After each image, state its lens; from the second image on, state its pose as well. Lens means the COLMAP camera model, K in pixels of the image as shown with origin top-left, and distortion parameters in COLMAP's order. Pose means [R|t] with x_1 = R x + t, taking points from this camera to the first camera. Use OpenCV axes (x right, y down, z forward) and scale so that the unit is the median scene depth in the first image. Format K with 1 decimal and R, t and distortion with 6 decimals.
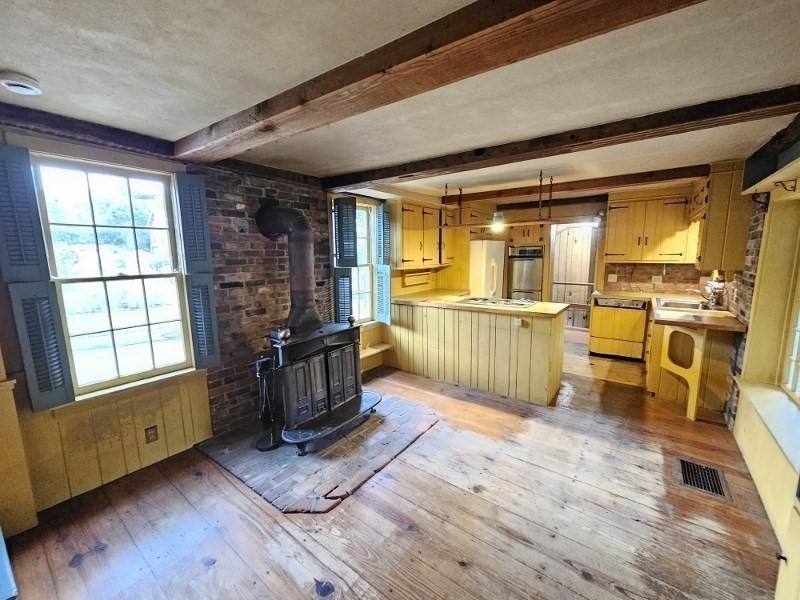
lens RADIAL K [[328.0, 0, 400.5], [0, 328.0, 301.5], [0, 0, 1]] dist [-0.000080, -0.000366]
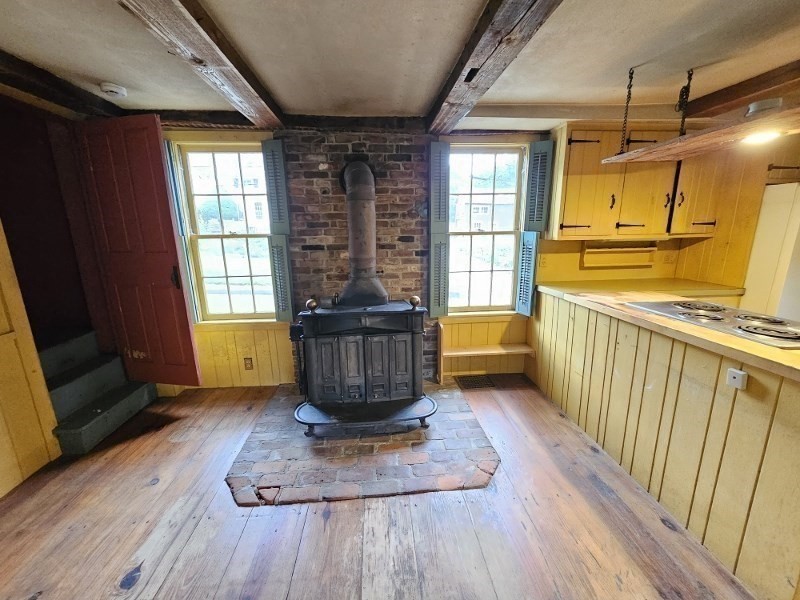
lens RADIAL K [[328.0, 0, 400.5], [0, 328.0, 301.5], [0, 0, 1]] dist [-0.000080, -0.000366]
pose [[0.660967, 0.164053, -0.732263, 0.405388], [-0.104349, 0.986424, 0.126804, -0.039563], [0.743125, -0.007402, 0.669112, 0.478480]]
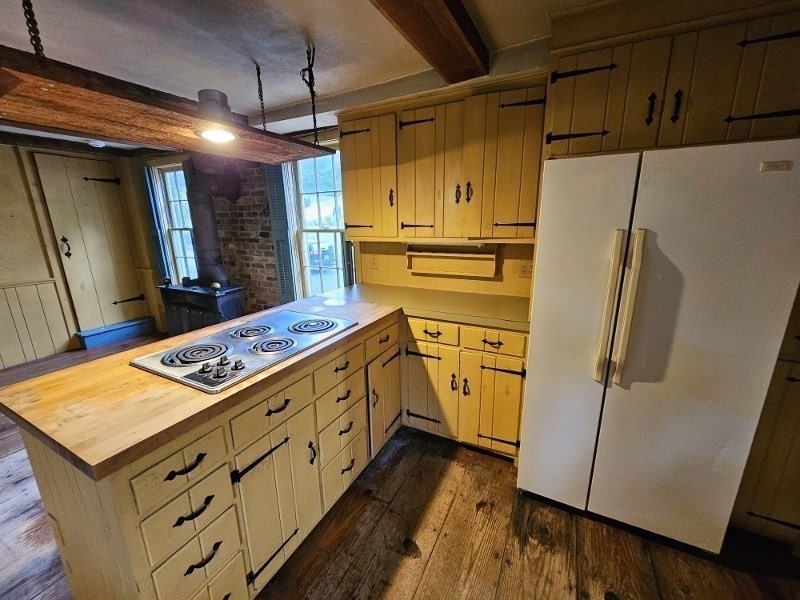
lens RADIAL K [[328.0, 0, 400.5], [0, 328.0, 301.5], [0, 0, 1]] dist [-0.000080, -0.000366]
pose [[0.162354, 0.249429, -0.954686, 0.874969], [-0.135024, 0.964038, 0.228910, -0.197860], [0.977451, 0.091741, 0.190194, 1.391998]]
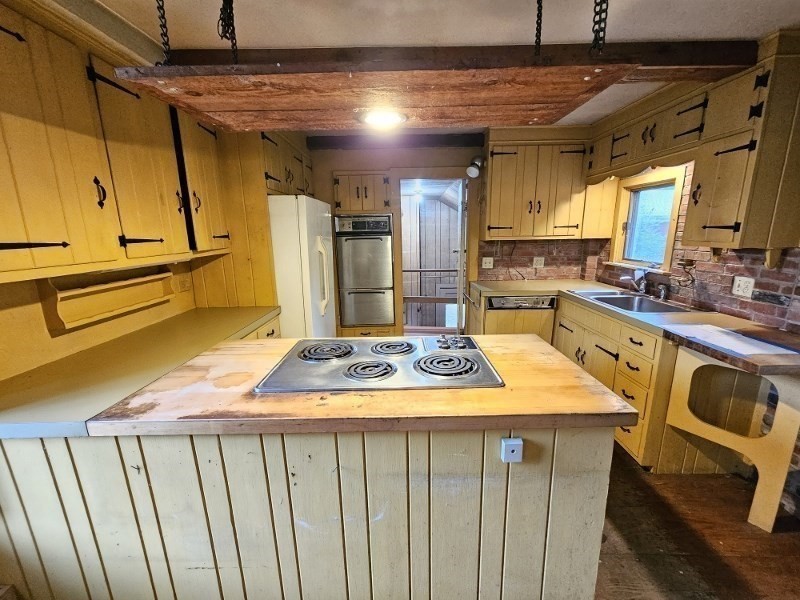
lens RADIAL K [[328.0, 0, 400.5], [0, 328.0, 301.5], [0, 0, 1]] dist [-0.000080, -0.000366]
pose [[0.806778, -0.125217, 0.577433, 0.144865], [0.094035, 0.992041, 0.083742, -0.109787], [-0.583323, -0.013263, 0.812132, 0.911590]]
